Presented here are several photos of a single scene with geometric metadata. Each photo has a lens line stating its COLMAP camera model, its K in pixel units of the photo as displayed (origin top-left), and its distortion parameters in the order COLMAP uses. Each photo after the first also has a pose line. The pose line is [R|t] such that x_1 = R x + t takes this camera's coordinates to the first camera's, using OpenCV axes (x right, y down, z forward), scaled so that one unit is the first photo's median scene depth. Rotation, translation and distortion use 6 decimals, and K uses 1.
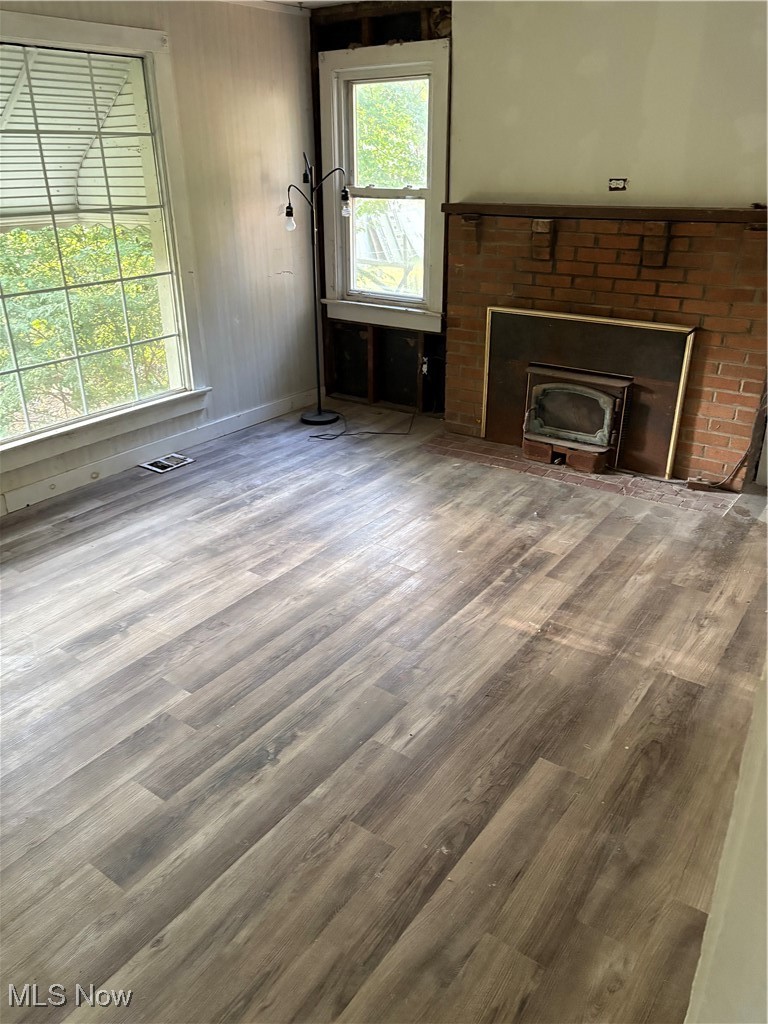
lens RADIAL K [[761.5, 0, 383.1], [0, 761.5, 510.0], [0, 0, 1]] dist [0.006484, -0.012323]
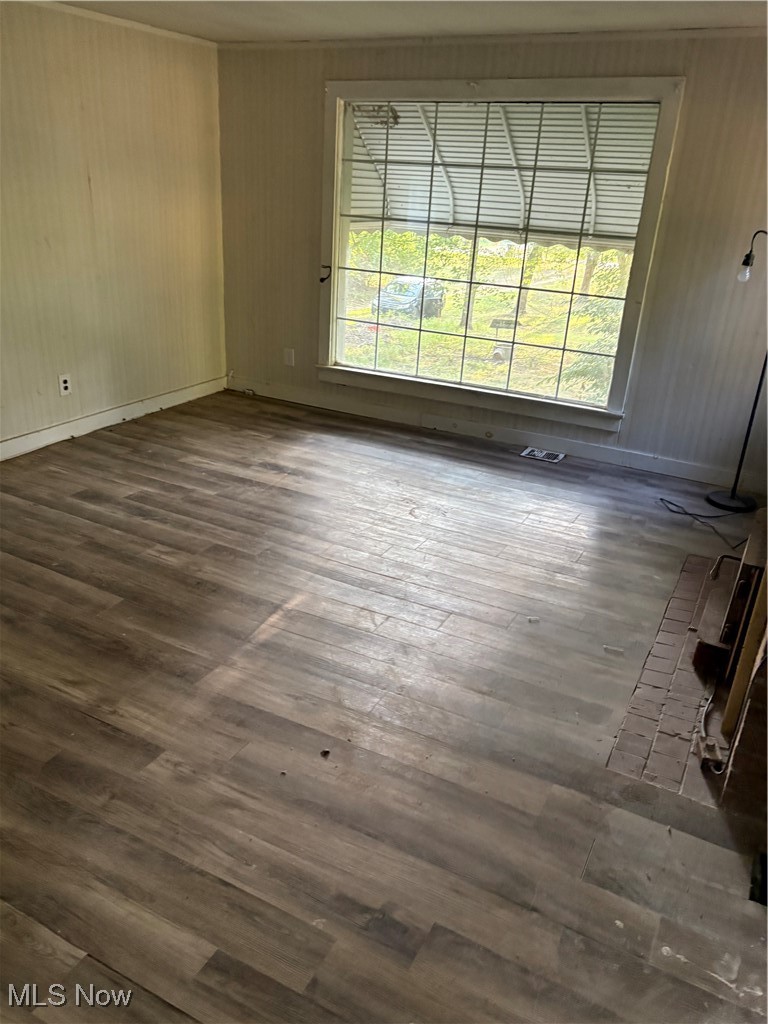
lens RADIAL K [[761.5, 0, 380.7], [0, 761.5, 514.0], [0, 0, 1]] dist [0.006484, -0.012323]
pose [[0.136029, 0.404272, -0.904467, 1.199665], [-0.454182, 0.836810, 0.305724, -0.361887], [0.880463, 0.369206, 0.297443, 0.772536]]
